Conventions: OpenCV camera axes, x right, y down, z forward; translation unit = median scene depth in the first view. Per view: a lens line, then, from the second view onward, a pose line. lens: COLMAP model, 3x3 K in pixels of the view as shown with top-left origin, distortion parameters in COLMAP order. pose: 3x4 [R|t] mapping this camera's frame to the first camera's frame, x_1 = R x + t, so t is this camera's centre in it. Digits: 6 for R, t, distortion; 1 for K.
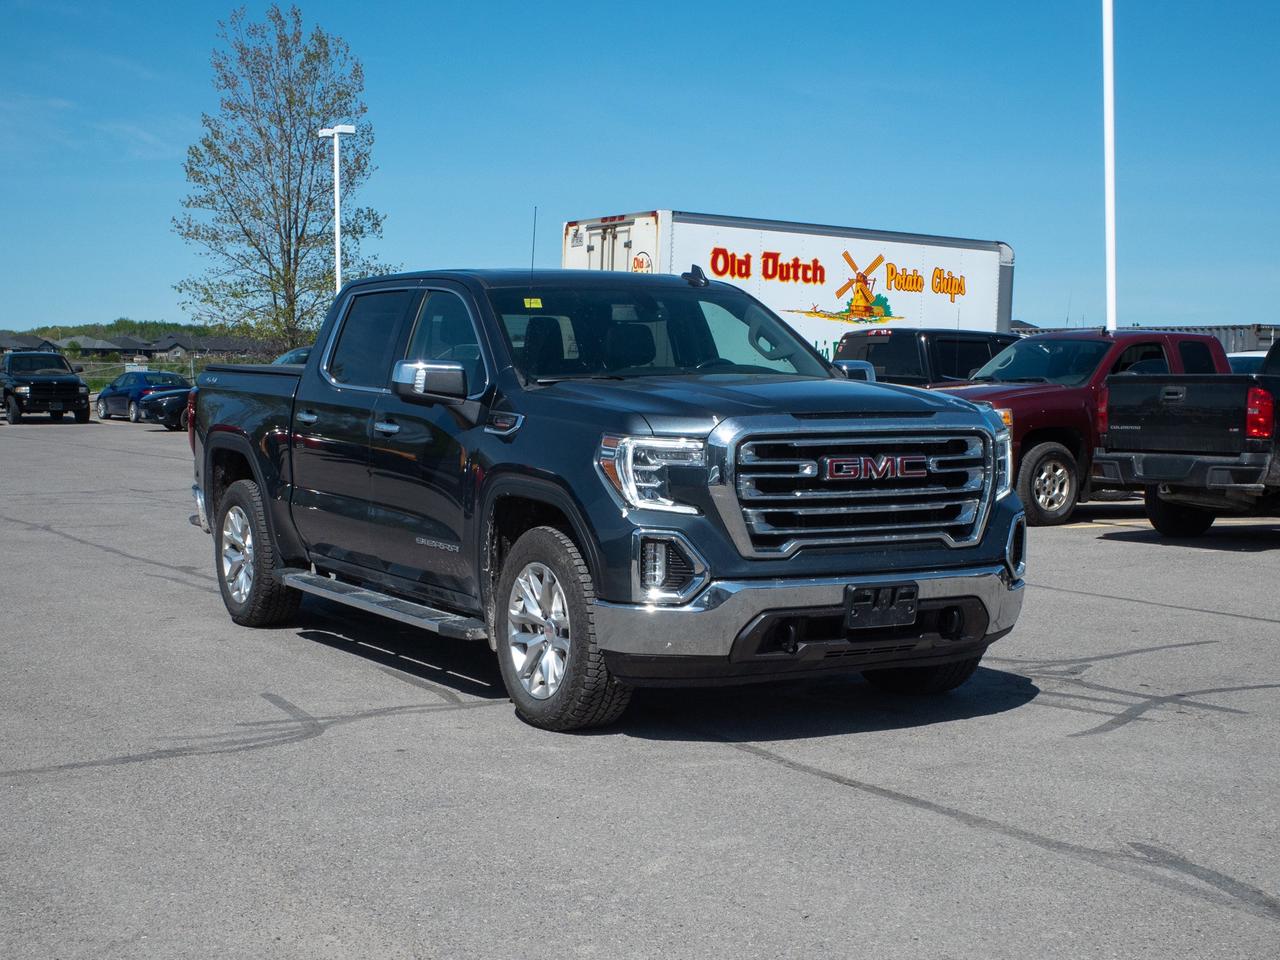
lens RADIAL K [[2045.8, 0, 699.7], [0, 2045.8, 517.3], [0, 0, 1]] dist [-0.063112, 0.000000]
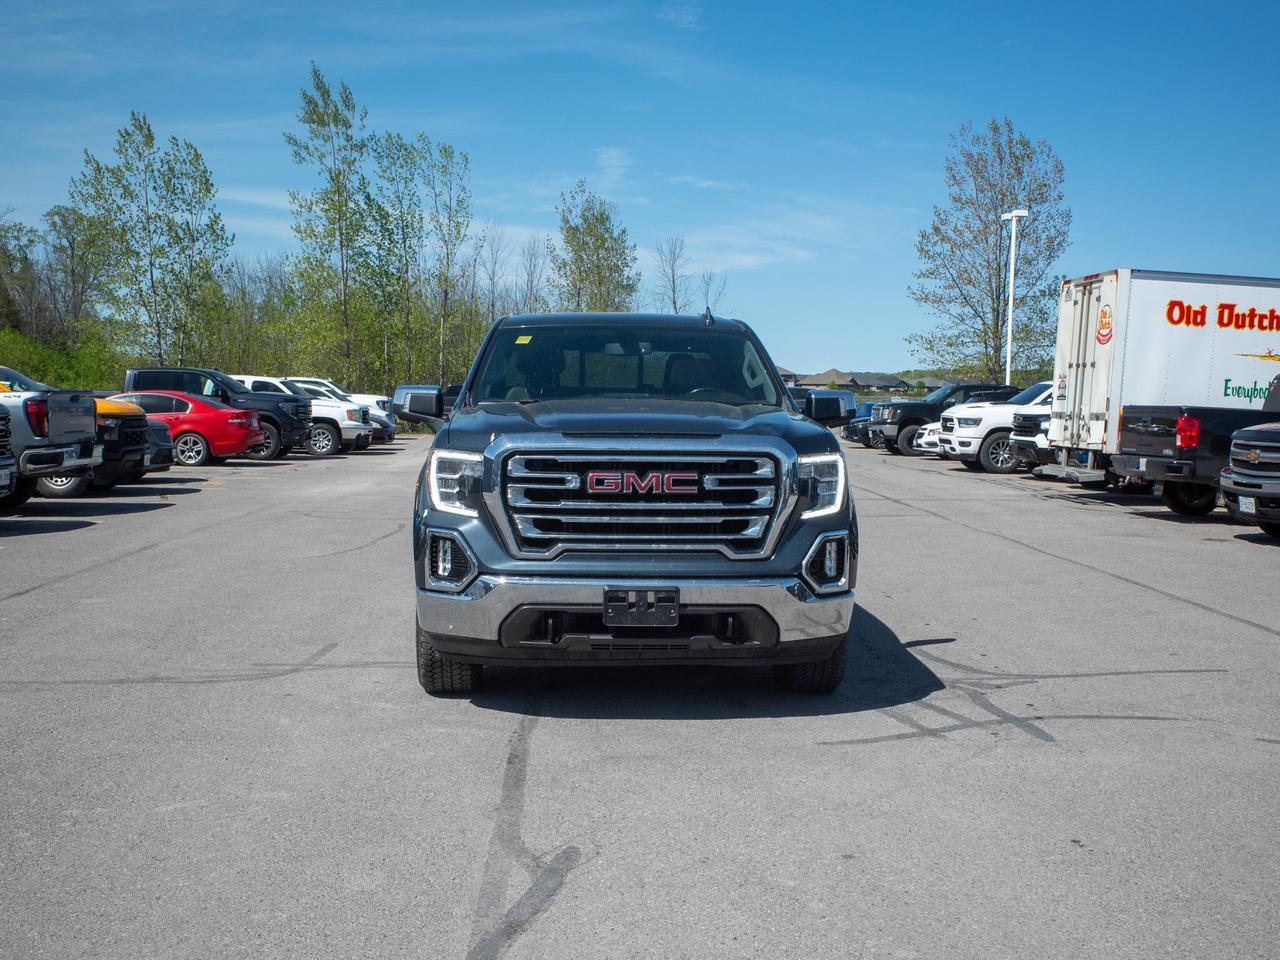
lens RADIAL K [[1571.1, 0, 711.4], [0, 1571.1, 495.8], [0, 0, 1]] dist [-0.054856, 0.000000]
pose [[0.891011, 0.037893, -0.452398, 0.467823], [-0.044429, 0.999005, -0.003828, -0.014468], [0.451803, 0.023511, 0.891808, 0.233909]]
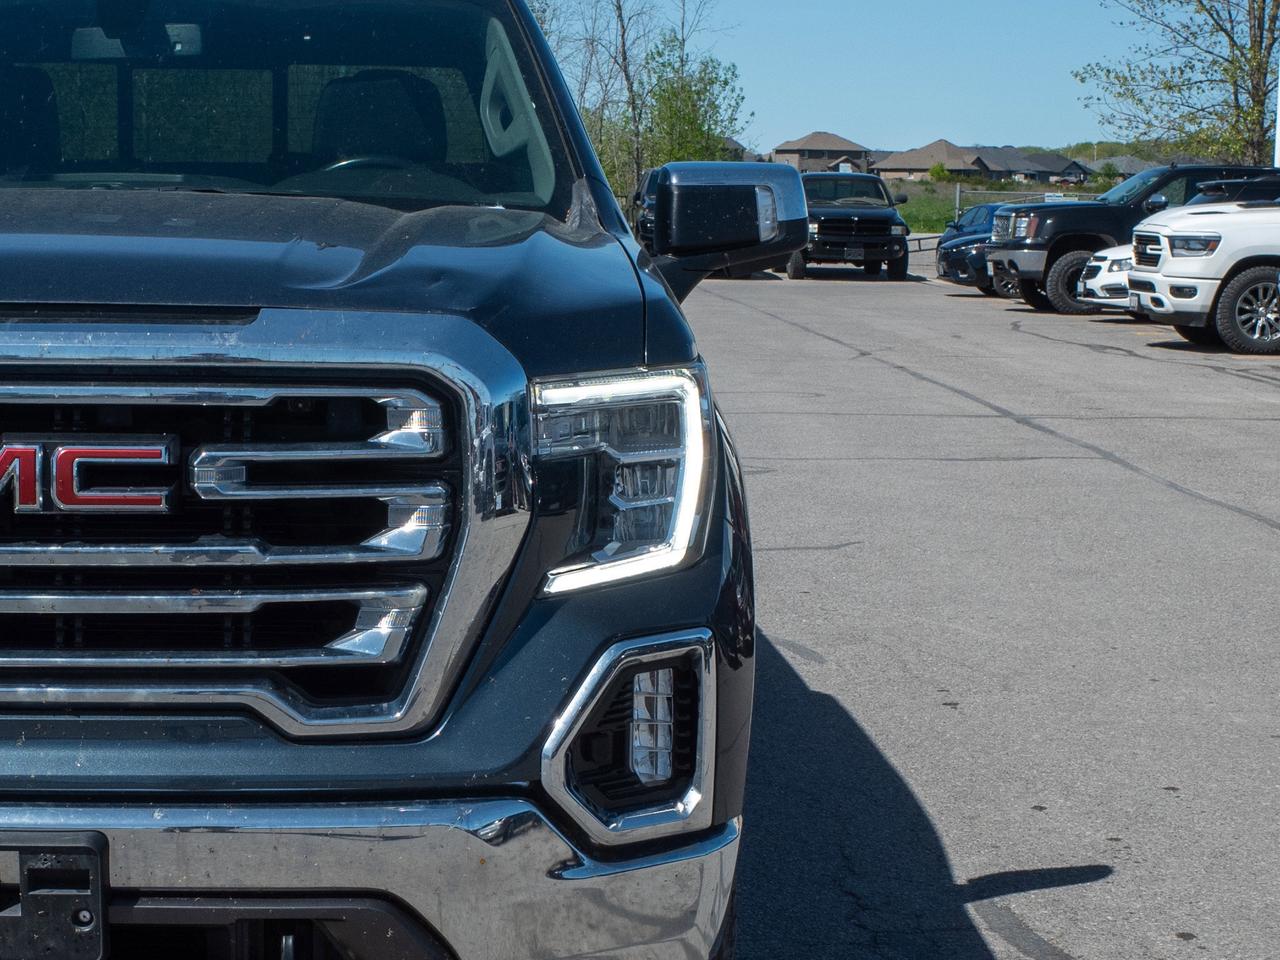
lens RADIAL K [[2880.6, 0, 521.5], [0, 2880.6, 517.4], [0, 0, 1]] dist [-0.038740, 0.000000]
pose [[0.856953, 0.066378, -0.511102, 0.362267], [-0.048363, 0.997653, 0.048478, -0.040501], [0.513120, -0.016825, 0.858152, 0.602455]]
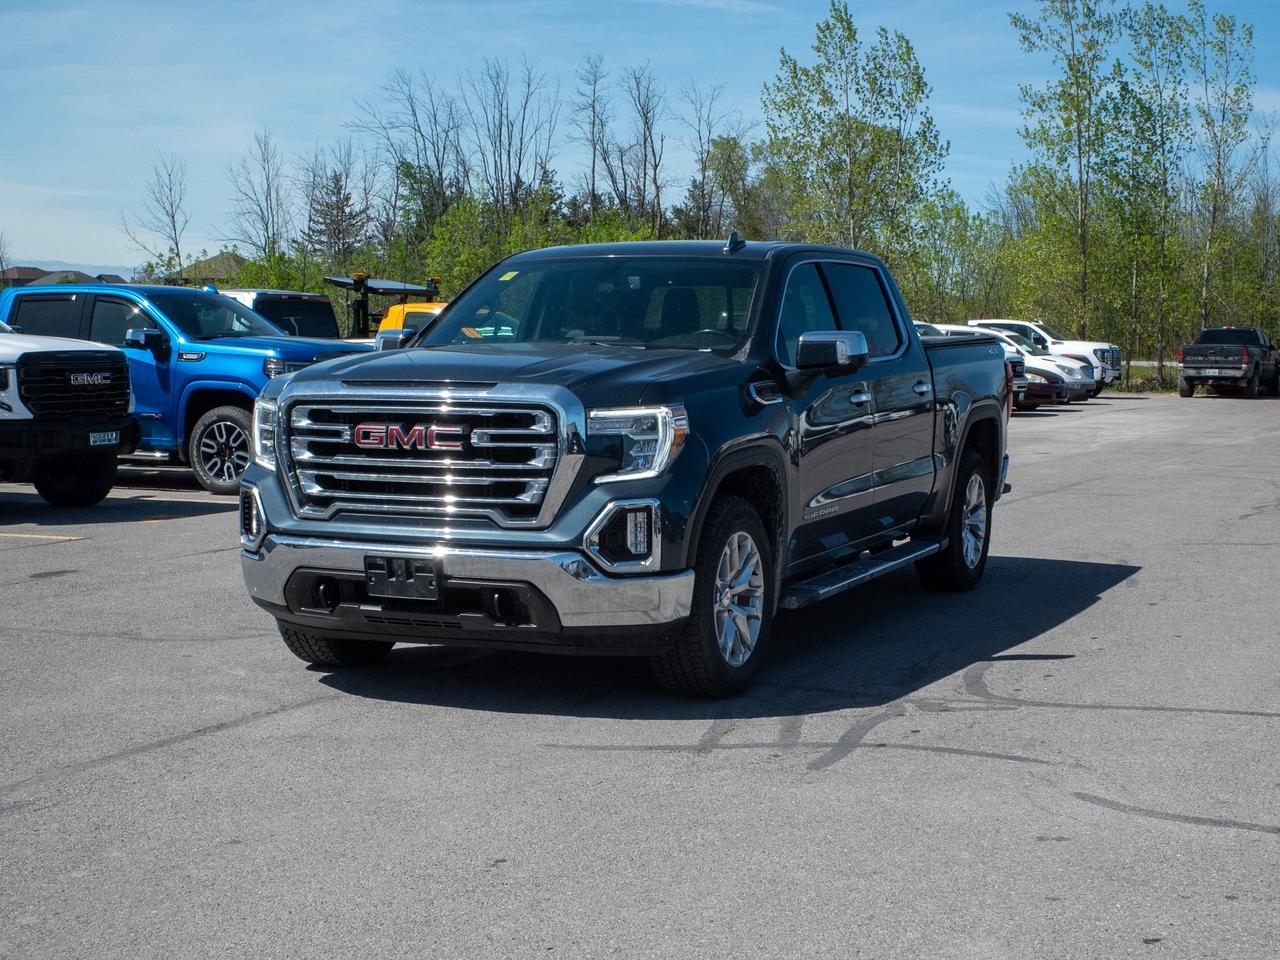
lens RADIAL K [[2028.5, 0, 641.8], [0, 2028.5, 478.7], [0, 0, 1]] dist [-0.099099, 0.000000]
pose [[0.577218, 0.059452, -0.814423, 0.877238], [-0.065378, 0.997509, 0.026481, -0.034579], [0.813969, 0.037960, 0.579667, 0.483279]]
